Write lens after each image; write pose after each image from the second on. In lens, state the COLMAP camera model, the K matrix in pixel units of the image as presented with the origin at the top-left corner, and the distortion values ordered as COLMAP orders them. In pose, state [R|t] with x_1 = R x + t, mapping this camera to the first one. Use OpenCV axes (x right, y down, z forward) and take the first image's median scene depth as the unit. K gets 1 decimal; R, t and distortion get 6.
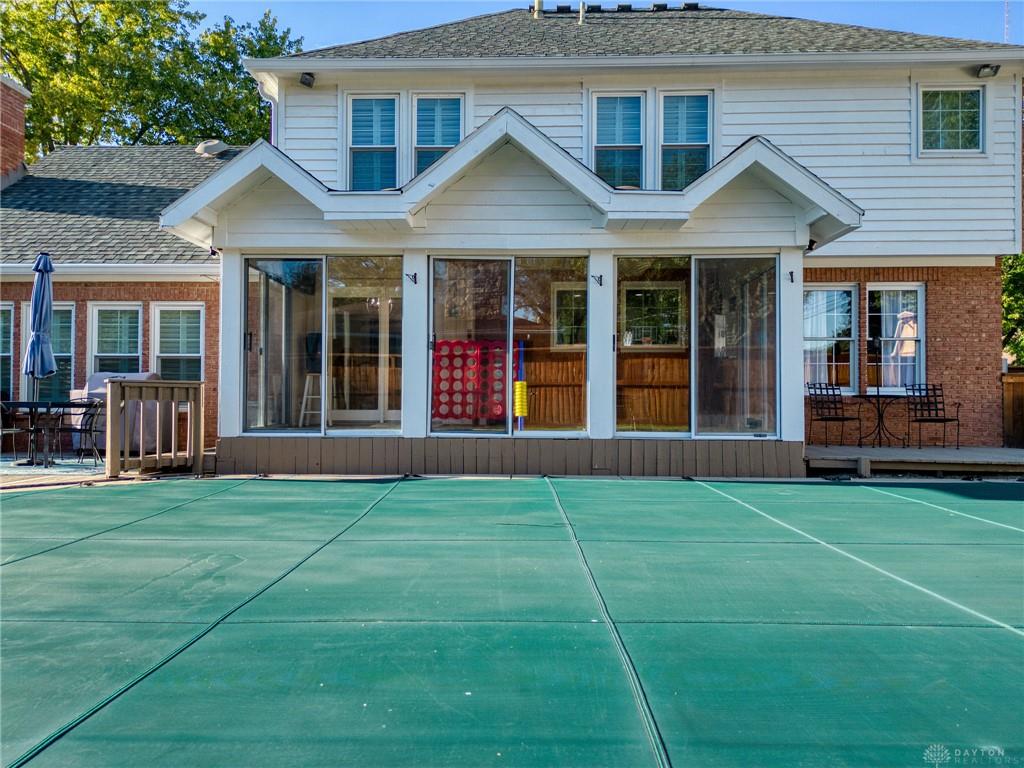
lens RADIAL K [[720.1, 0, 515.6], [0, 720.1, 378.6], [0, 0, 1]] dist [0.077838, -0.076705]
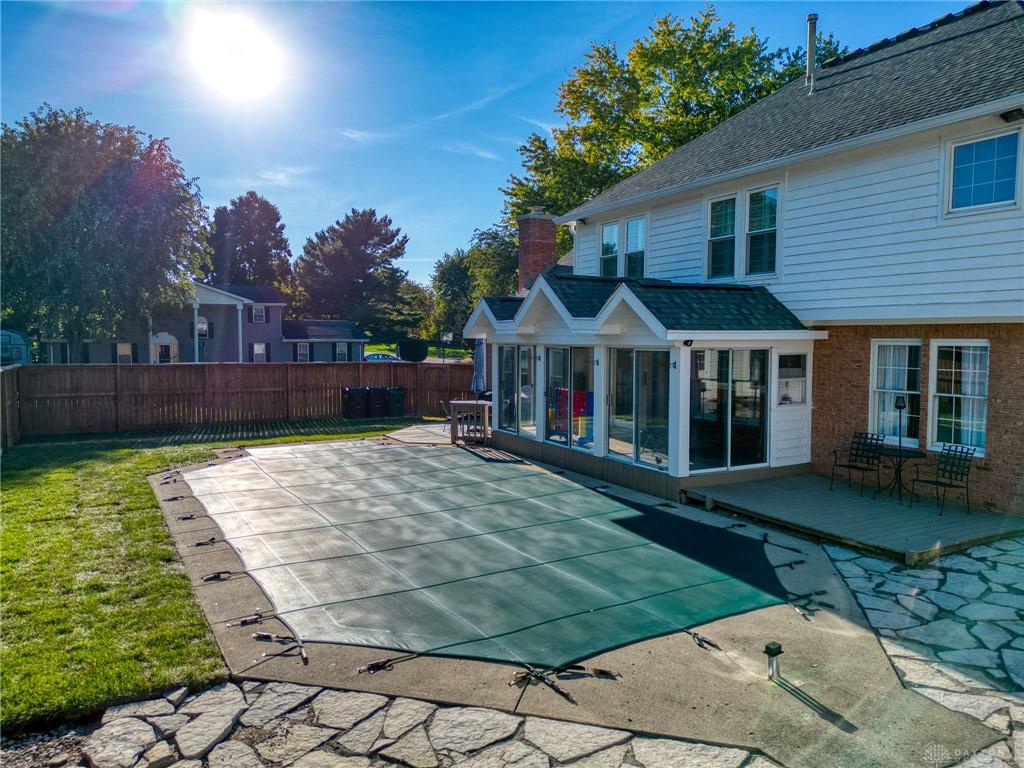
lens RADIAL K [[720.1, 0, 515.6], [0, 720.1, 378.6], [0, 0, 1]] dist [0.077838, -0.076705]
pose [[0.516717, 0.048544, -0.854779, 1.100722], [0.018825, 0.997506, 0.068029, -0.163330], [0.855949, -0.051243, 0.514514, -0.016014]]
